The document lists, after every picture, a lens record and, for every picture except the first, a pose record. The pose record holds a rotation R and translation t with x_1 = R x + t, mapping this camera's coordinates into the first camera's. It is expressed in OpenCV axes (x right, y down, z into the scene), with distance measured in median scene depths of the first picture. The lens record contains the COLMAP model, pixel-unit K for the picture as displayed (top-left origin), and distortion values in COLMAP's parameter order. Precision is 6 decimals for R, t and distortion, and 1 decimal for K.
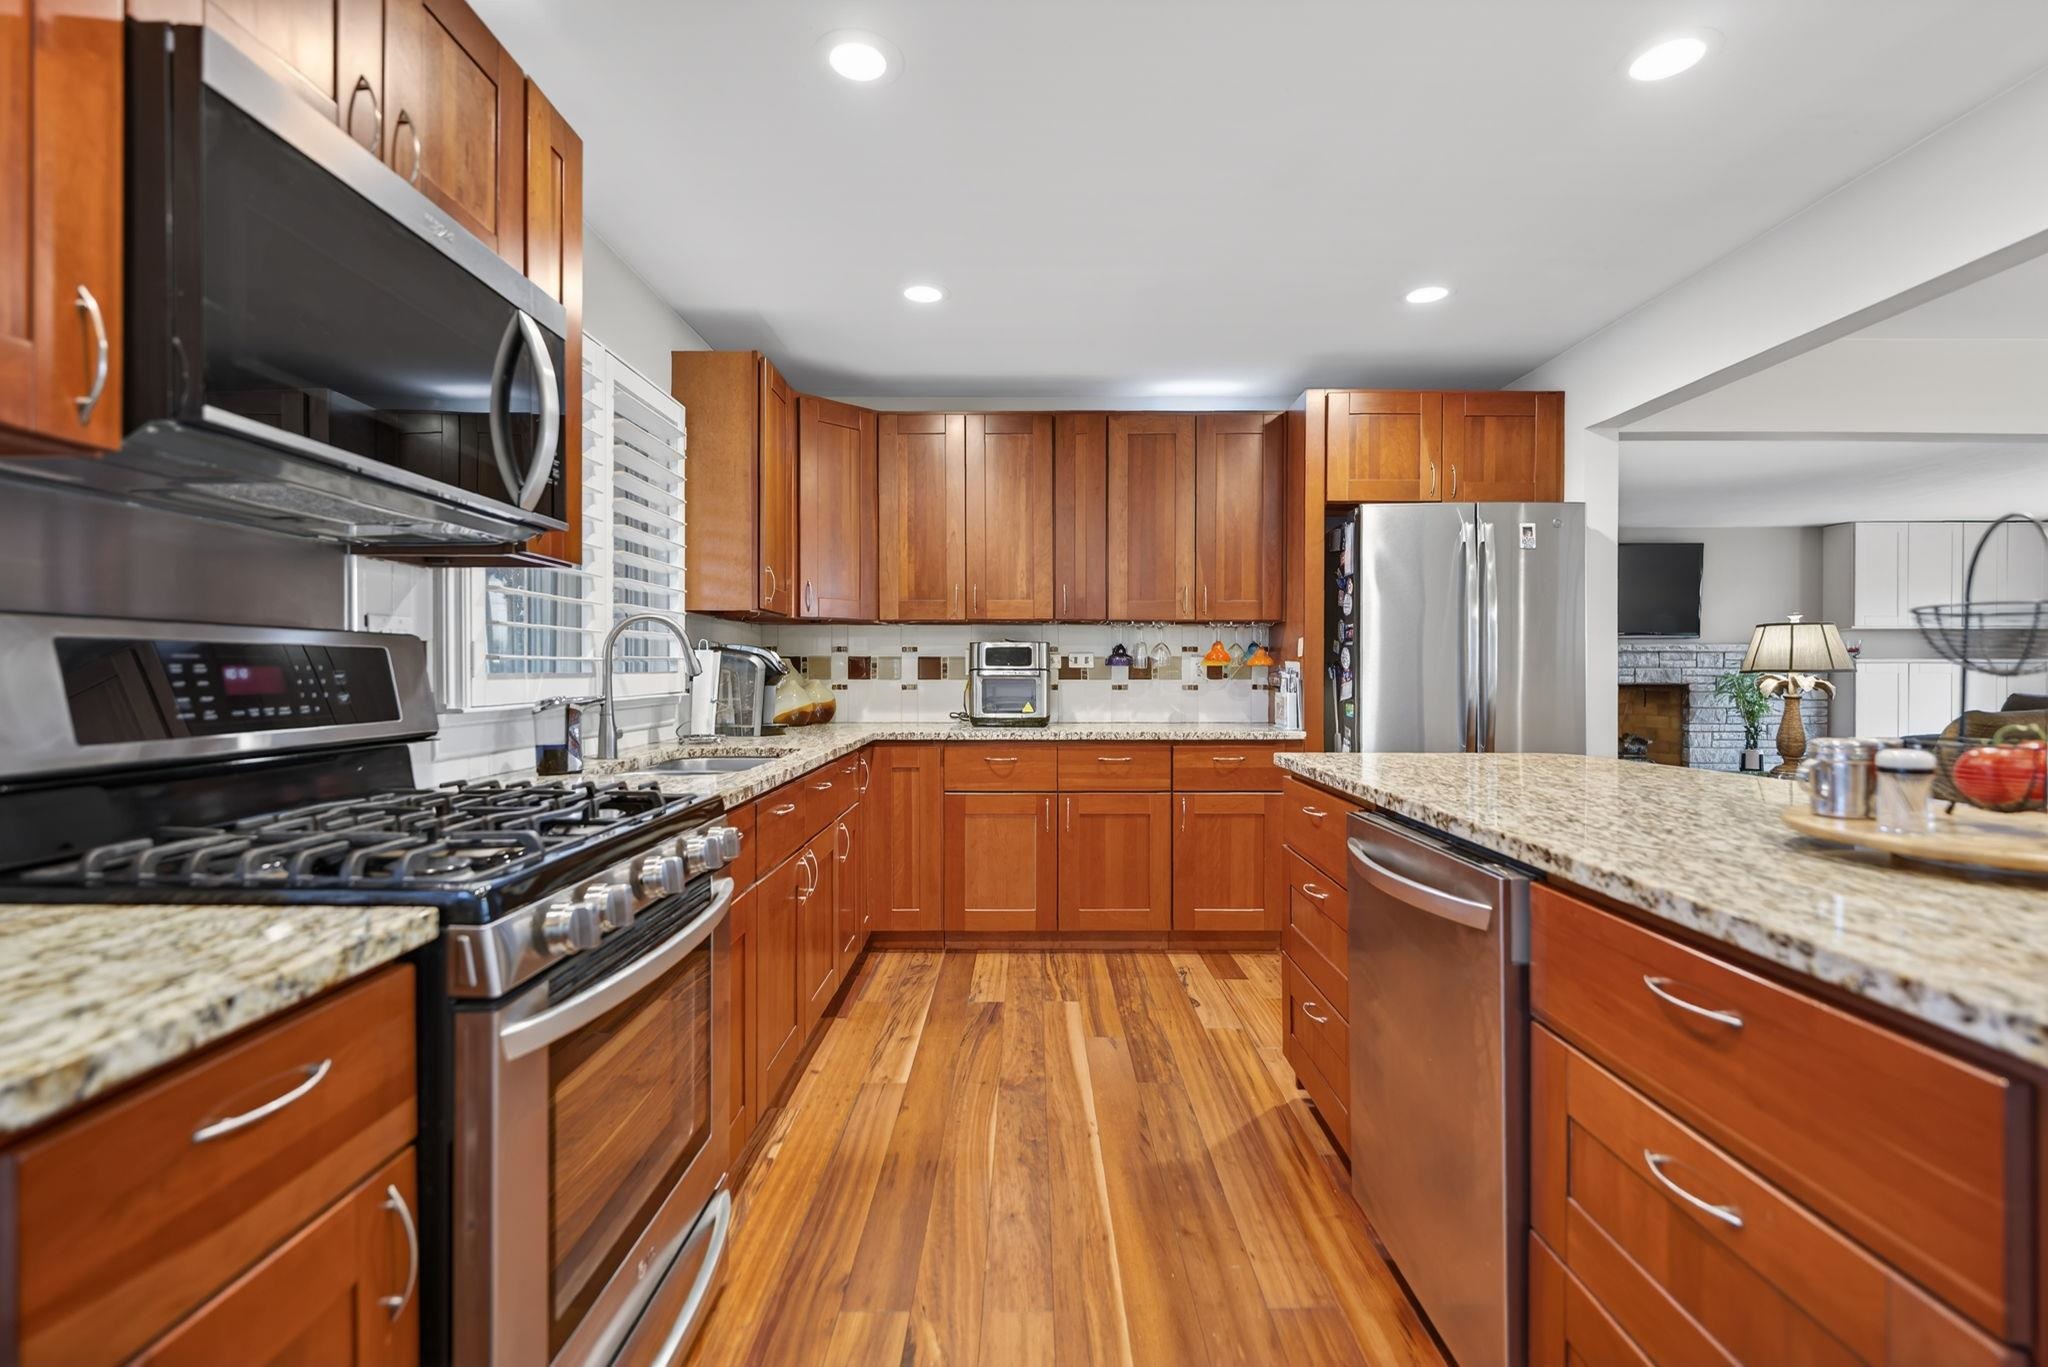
lens RADIAL K [[938.7, 0, 1024.0], [0, 938.7, 683.5], [0, 0, 1]] dist [0.012625, -0.000085]
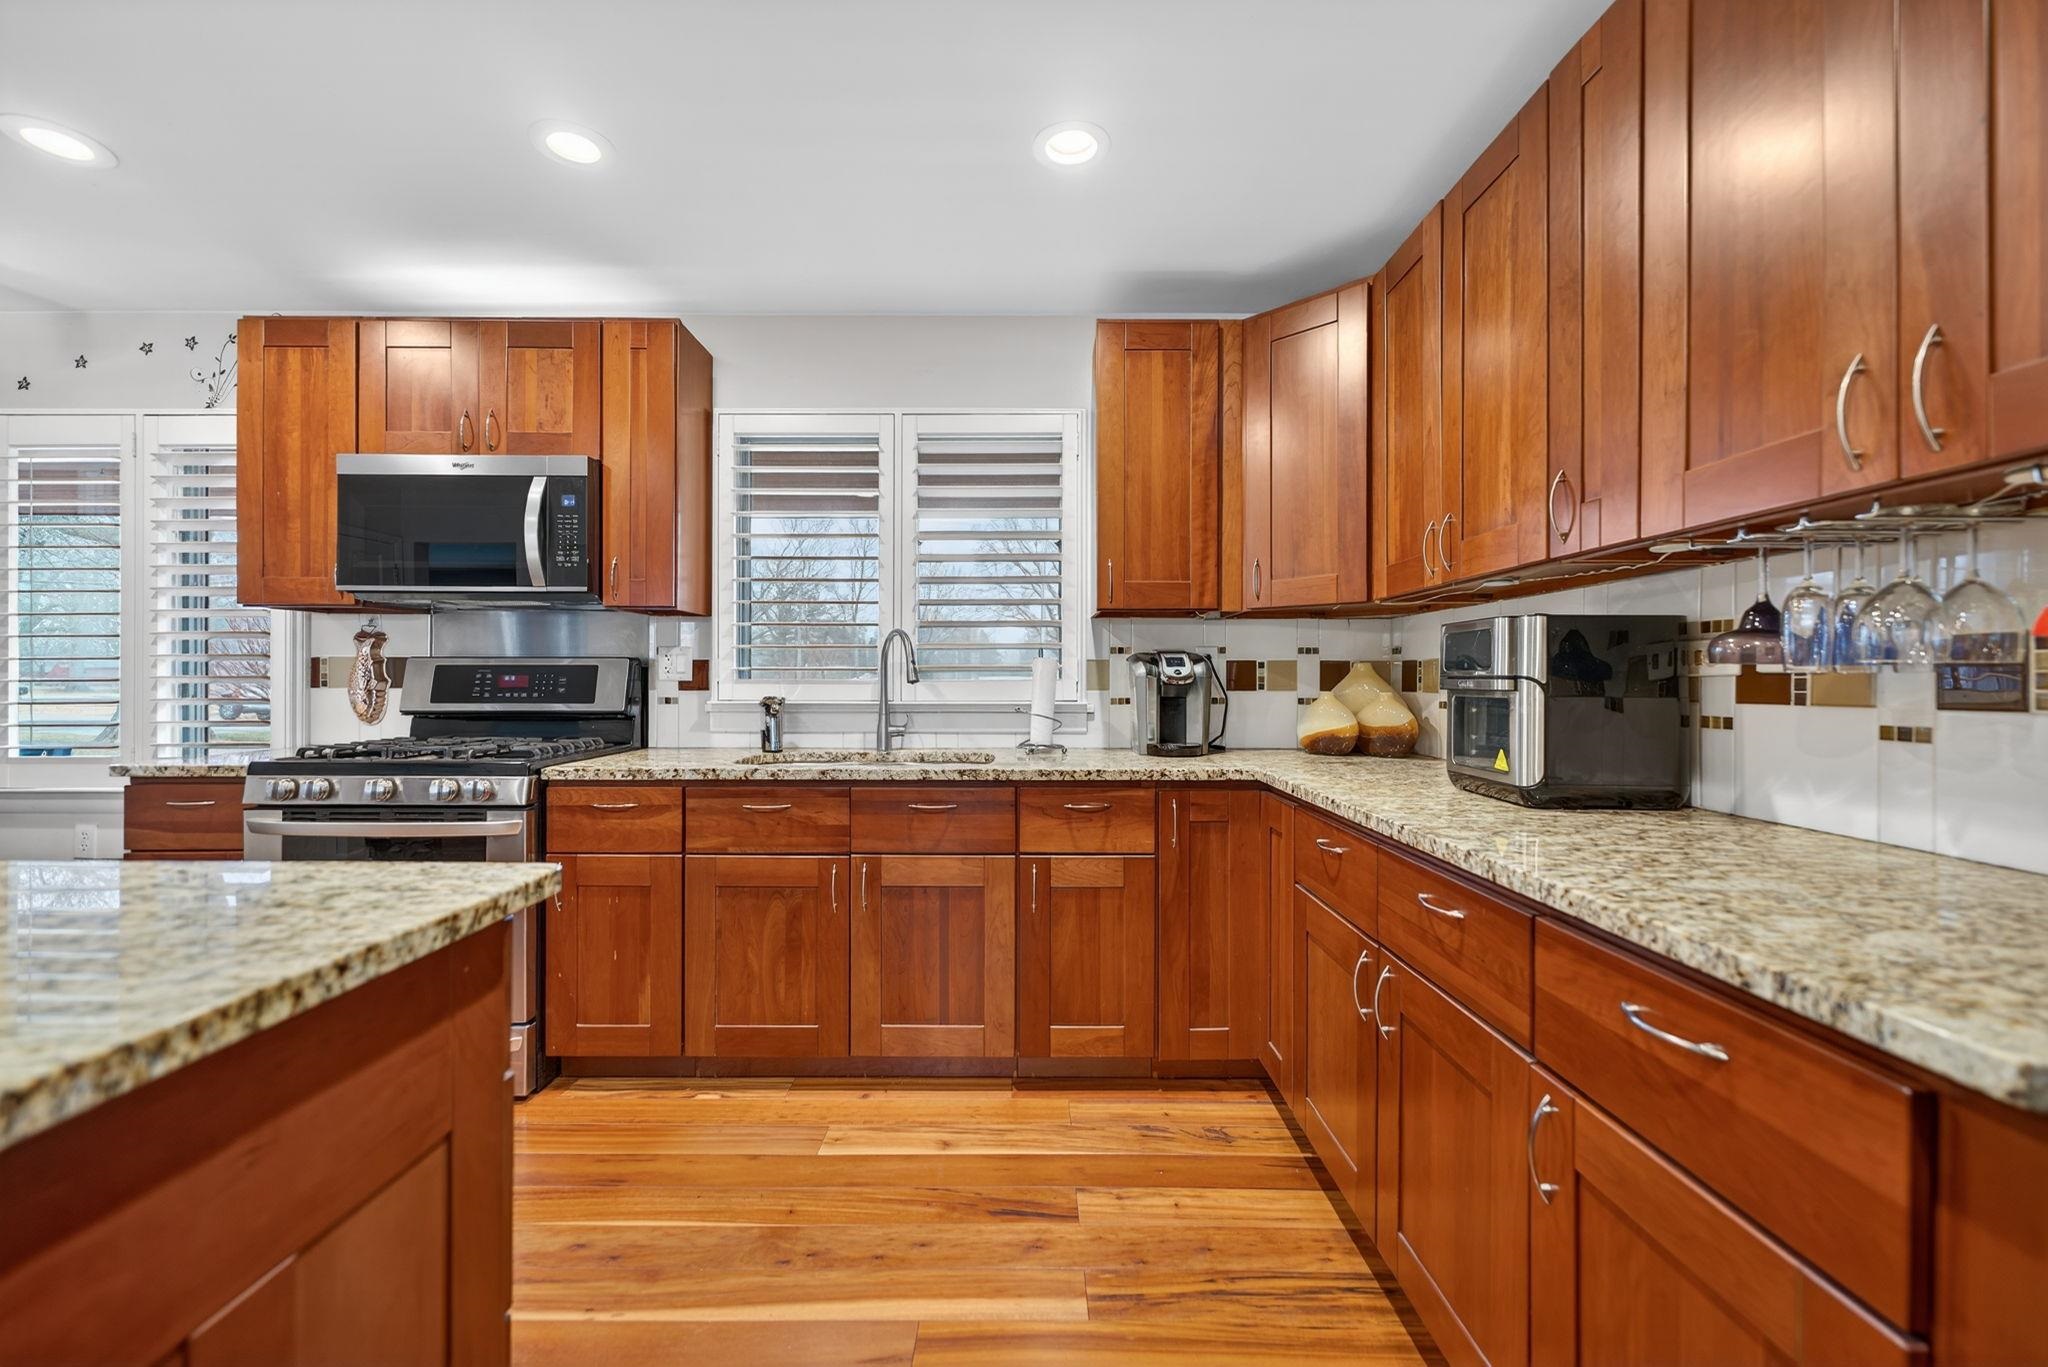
lens RADIAL K [[825.6, 0, 1024.0], [0, 825.6, 683.5], [0, 0, 1]] dist [0.011626, 0.000116]
pose [[-0.007299, 0.001216, -0.999973, 0.578229], [-0.018987, 0.999819, 0.001355, -0.011447], [0.999793, 0.018996, -0.007275, 1.080438]]
